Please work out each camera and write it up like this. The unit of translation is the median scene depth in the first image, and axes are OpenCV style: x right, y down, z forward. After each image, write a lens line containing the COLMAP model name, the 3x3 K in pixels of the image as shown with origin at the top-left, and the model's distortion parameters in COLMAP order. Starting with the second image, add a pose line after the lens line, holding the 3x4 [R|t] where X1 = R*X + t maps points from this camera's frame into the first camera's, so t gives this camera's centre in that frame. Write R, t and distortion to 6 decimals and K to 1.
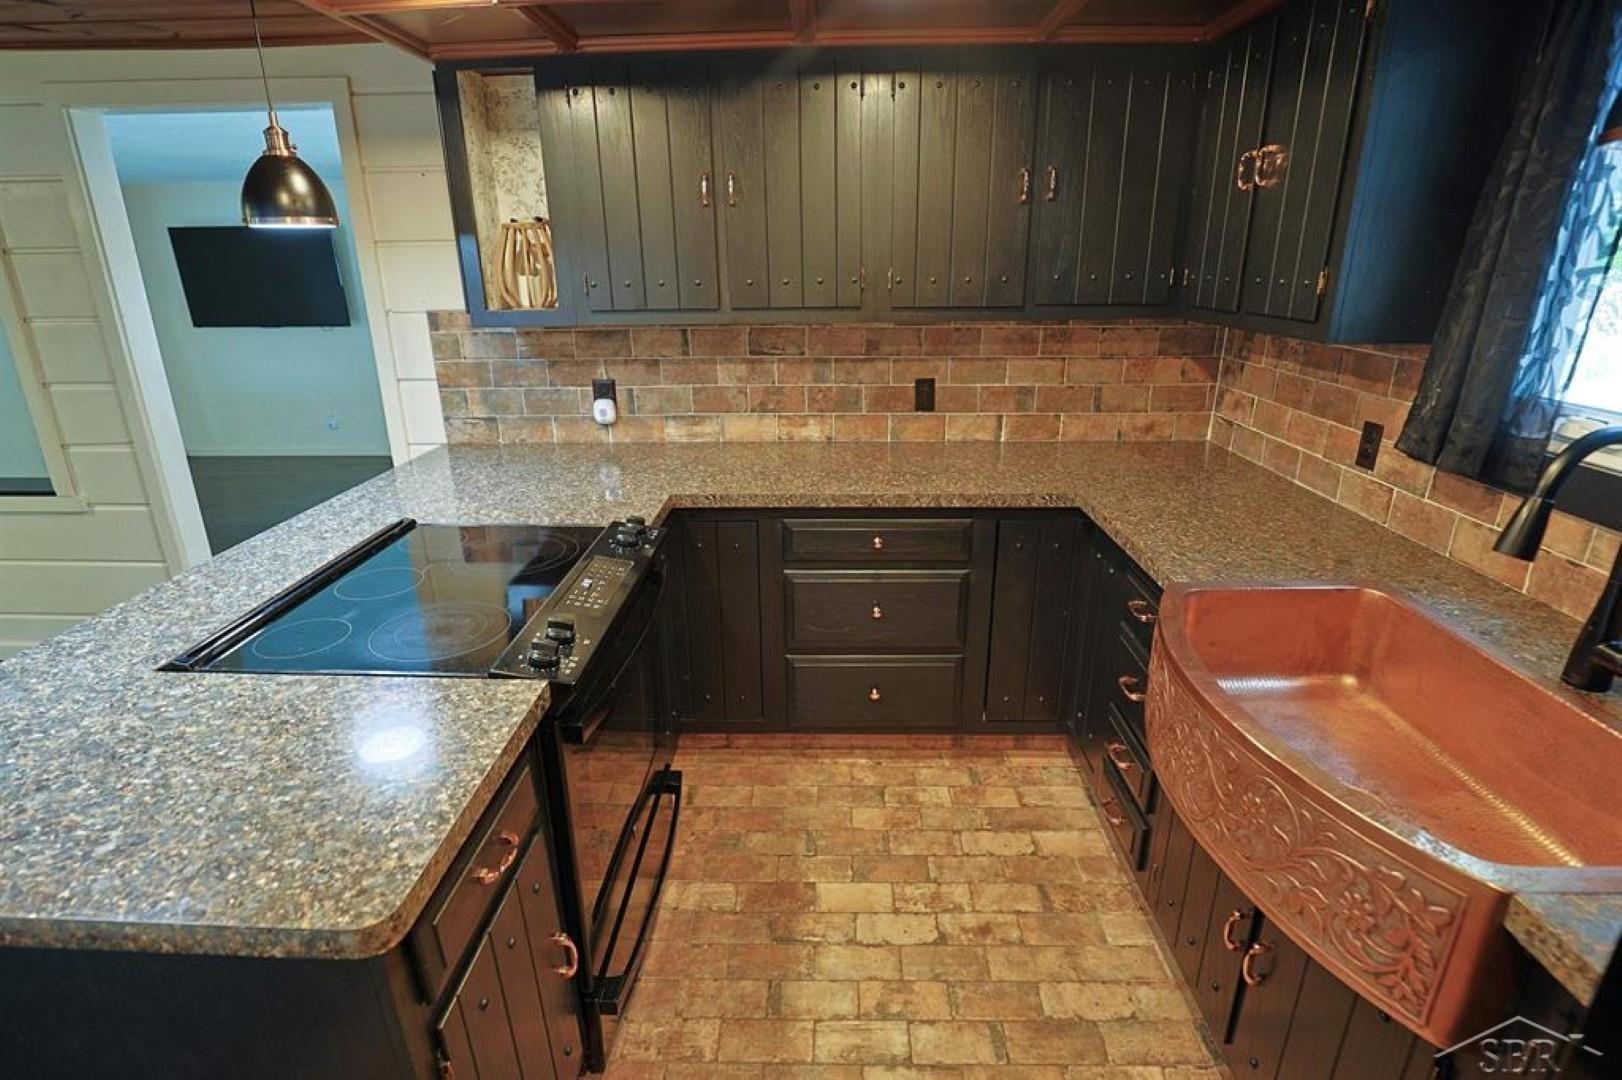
lens RADIAL K [[800.1, 0, 817.5], [0, 800.1, 534.2], [0, 0, 1]] dist [-0.005449, -0.000568]
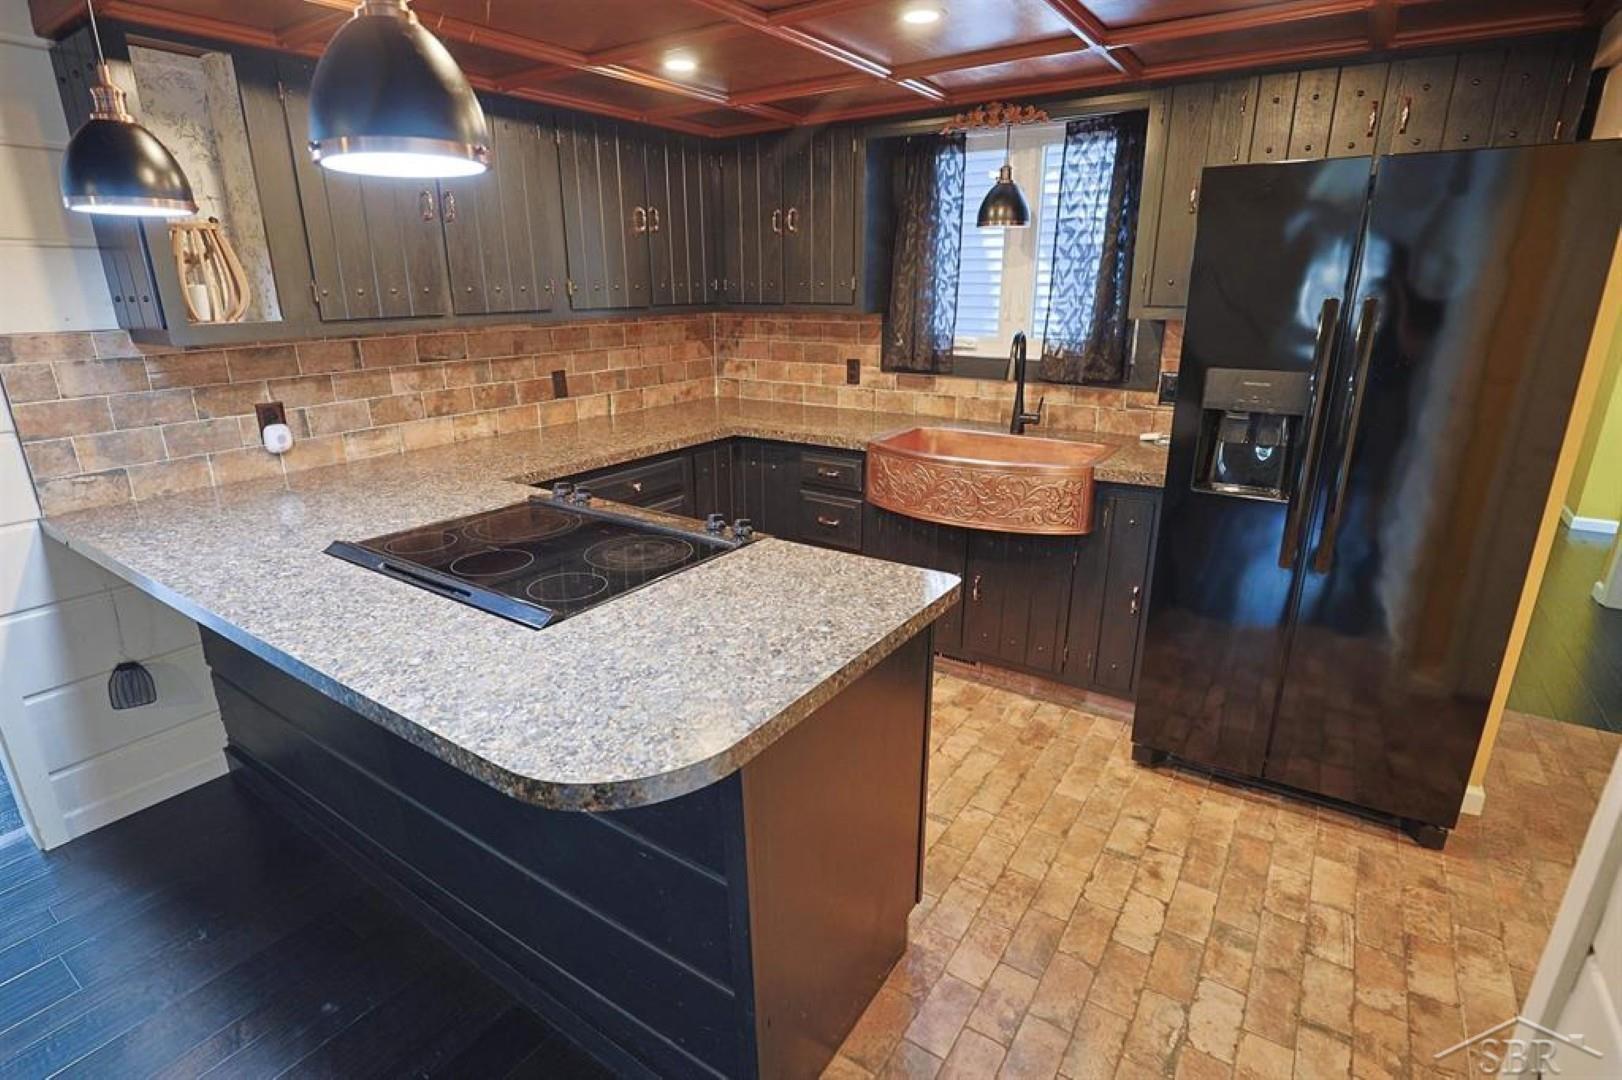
lens RADIAL K [[800.1, 0, 809.6], [0, 800.1, 544.4], [0, 0, 1]] dist [-0.005449, -0.000568]
pose [[0.541570, -0.258305, 0.799988, -0.694379], [0.274820, 0.953737, 0.121903, 0.014007], [-0.794466, 0.153834, 0.587503, 0.023519]]
